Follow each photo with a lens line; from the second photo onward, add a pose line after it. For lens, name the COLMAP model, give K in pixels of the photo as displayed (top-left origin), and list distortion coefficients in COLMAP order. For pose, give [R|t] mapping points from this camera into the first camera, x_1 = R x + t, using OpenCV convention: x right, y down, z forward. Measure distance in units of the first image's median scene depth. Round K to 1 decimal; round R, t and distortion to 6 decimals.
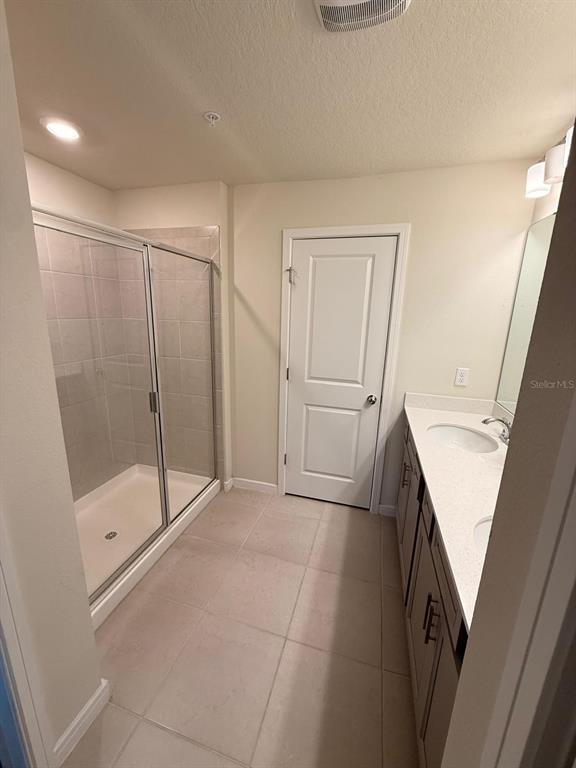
lens RADIAL K [[305.1, 0, 284.5], [0, 305.1, 381.6], [0, 0, 1]] dist [-0.001550, 0.000665]
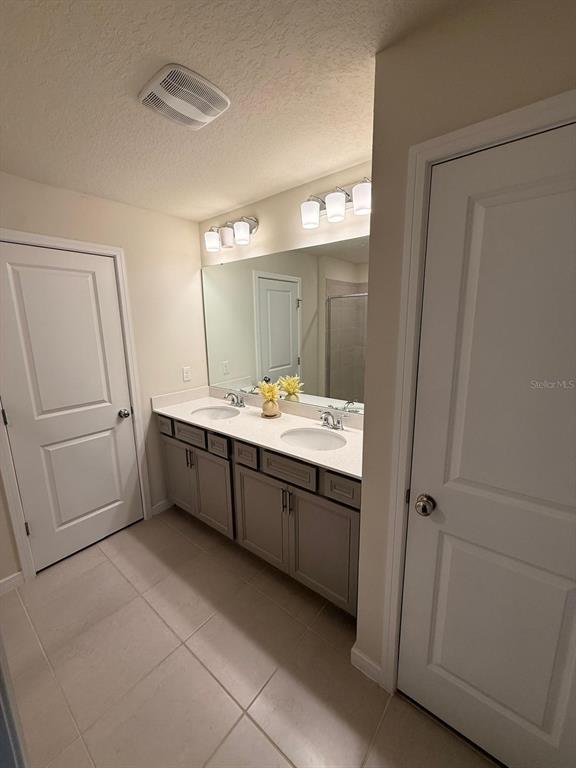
lens RADIAL K [[305.1, 0, 288.5], [0, 305.1, 382.5], [0, 0, 1]] dist [-0.001550, 0.000665]
pose [[0.378333, -0.211656, 0.901147, -0.399434], [0.238966, 0.962842, 0.125820, -0.036493], [-0.894292, 0.167742, 0.414854, 0.066628]]
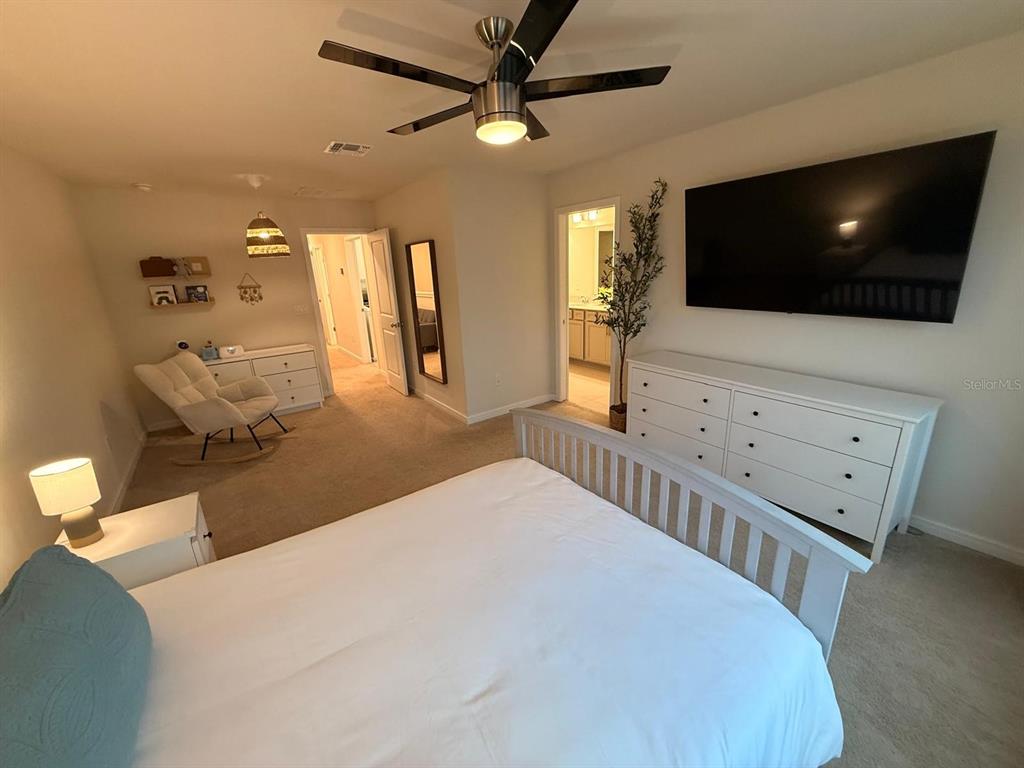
lens RADIAL K [[406.8, 0, 513.3], [0, 406.8, 383.3], [0, 0, 1]] dist [-0.001550, 0.000665]
pose [[0.610987, -0.274891, 0.742381, -2.007888], [0.242727, 0.957658, 0.154837, 0.111204], [-0.753510, 0.085593, 0.651841, -0.694406]]
